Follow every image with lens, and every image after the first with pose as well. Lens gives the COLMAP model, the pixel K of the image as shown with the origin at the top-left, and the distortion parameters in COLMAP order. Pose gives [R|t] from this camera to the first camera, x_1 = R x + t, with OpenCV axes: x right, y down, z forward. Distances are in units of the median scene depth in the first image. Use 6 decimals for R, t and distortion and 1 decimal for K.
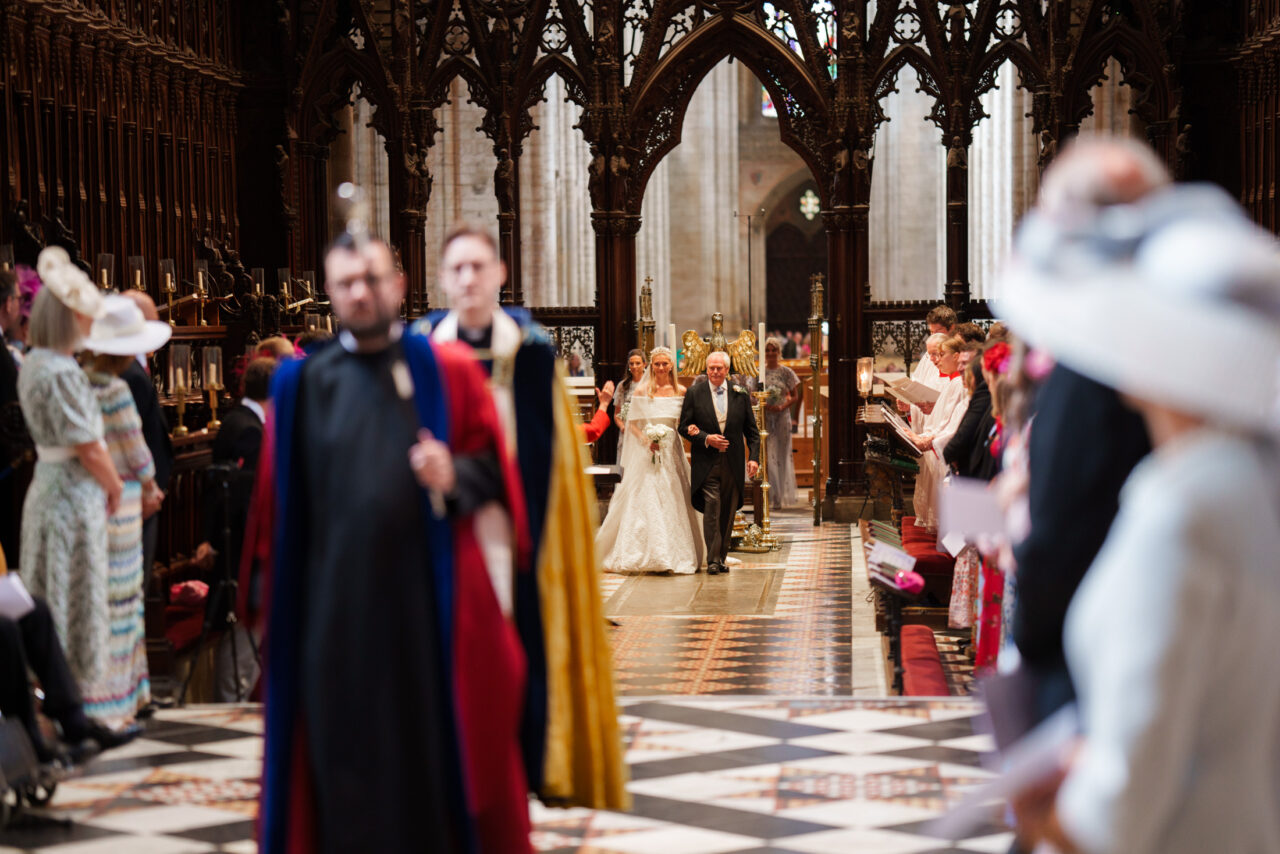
lens RADIAL K [[2843.2, 0, 640.0], [0, 2843.2, 427.0], [0, 0, 1]] dist [0.539649, 0.505090]
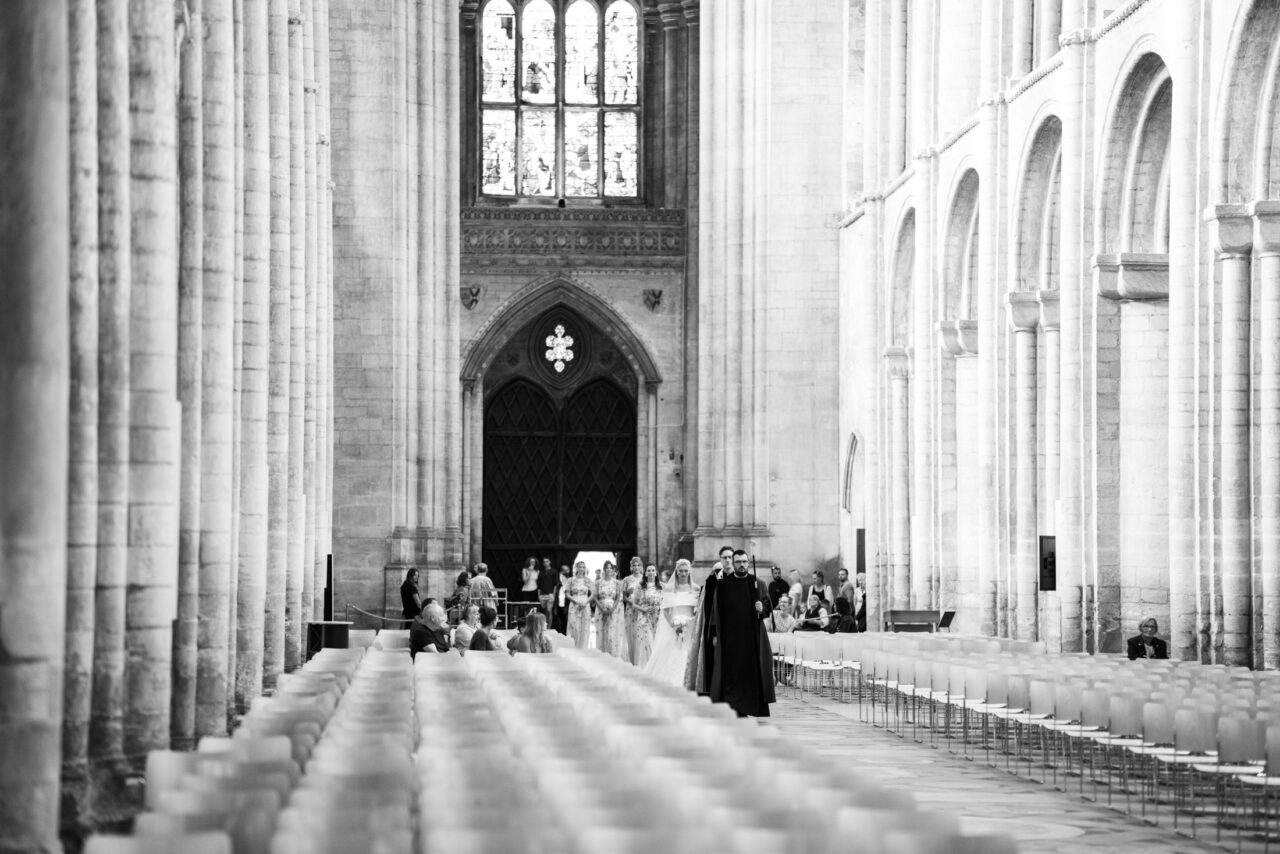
lens RADIAL K [[2843.2, 0, 640.0], [0, 2843.2, 427.0], [0, 0, 1]] dist [0.539649, 0.505090]
pose [[0.989569, 0.025667, 0.141757, -0.007306], [-0.013328, 0.996091, -0.087317, -0.012550], [-0.143444, 0.084516, 0.986043, 0.479027]]
